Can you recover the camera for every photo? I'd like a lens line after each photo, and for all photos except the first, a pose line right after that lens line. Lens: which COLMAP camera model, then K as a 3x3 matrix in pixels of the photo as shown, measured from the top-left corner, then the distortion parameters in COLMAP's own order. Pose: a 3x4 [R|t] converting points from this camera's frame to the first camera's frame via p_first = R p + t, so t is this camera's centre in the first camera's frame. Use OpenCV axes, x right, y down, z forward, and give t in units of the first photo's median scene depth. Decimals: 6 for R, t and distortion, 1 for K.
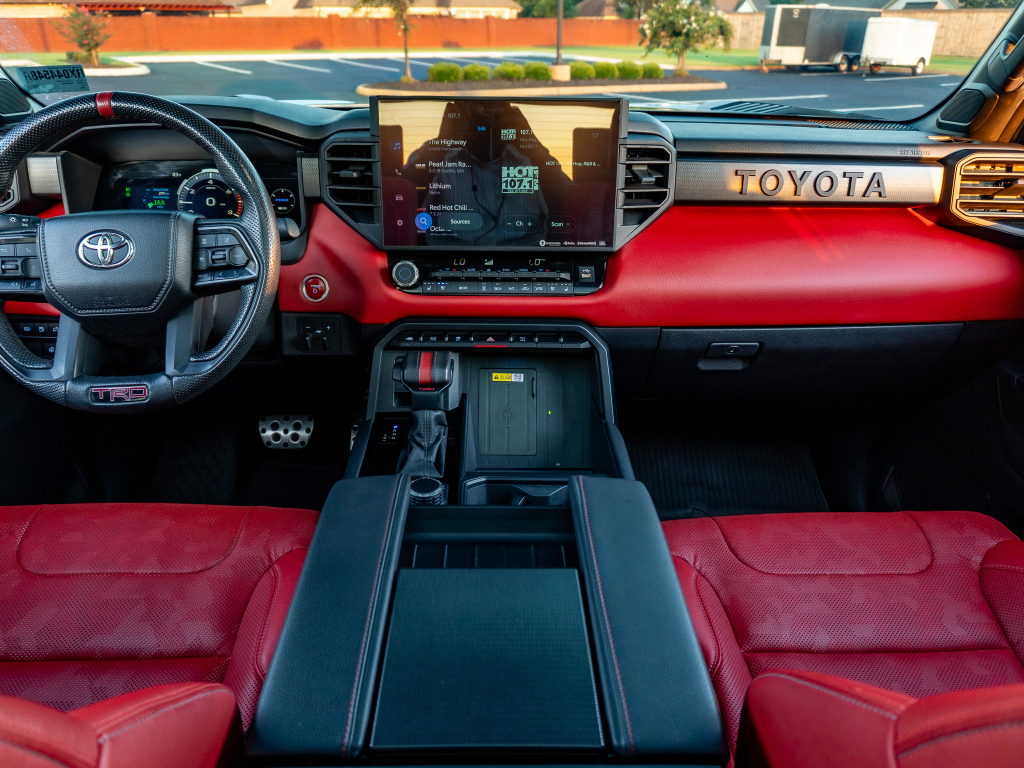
lens RADIAL K [[760.7, 0, 500.8], [0, 760.7, 382.9], [0, 0, 1]] dist [-0.015894, -0.005424]
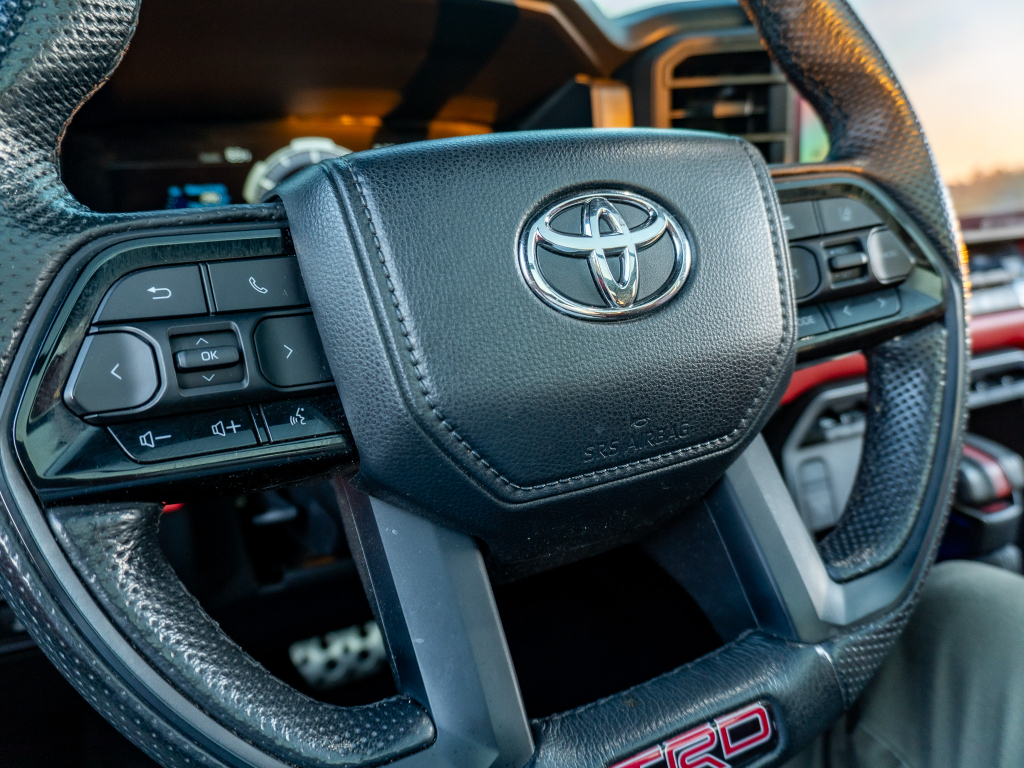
lens RADIAL K [[778.3, 0, 508.4], [0, 778.3, 408.7], [0, 0, 1]] dist [-0.006145, -0.003077]
pose [[0.900947, -0.139735, 0.410815, -0.559953], [0.176453, 0.982900, -0.052652, -0.091692], [-0.396433, 0.119926, 0.910197, 0.626852]]
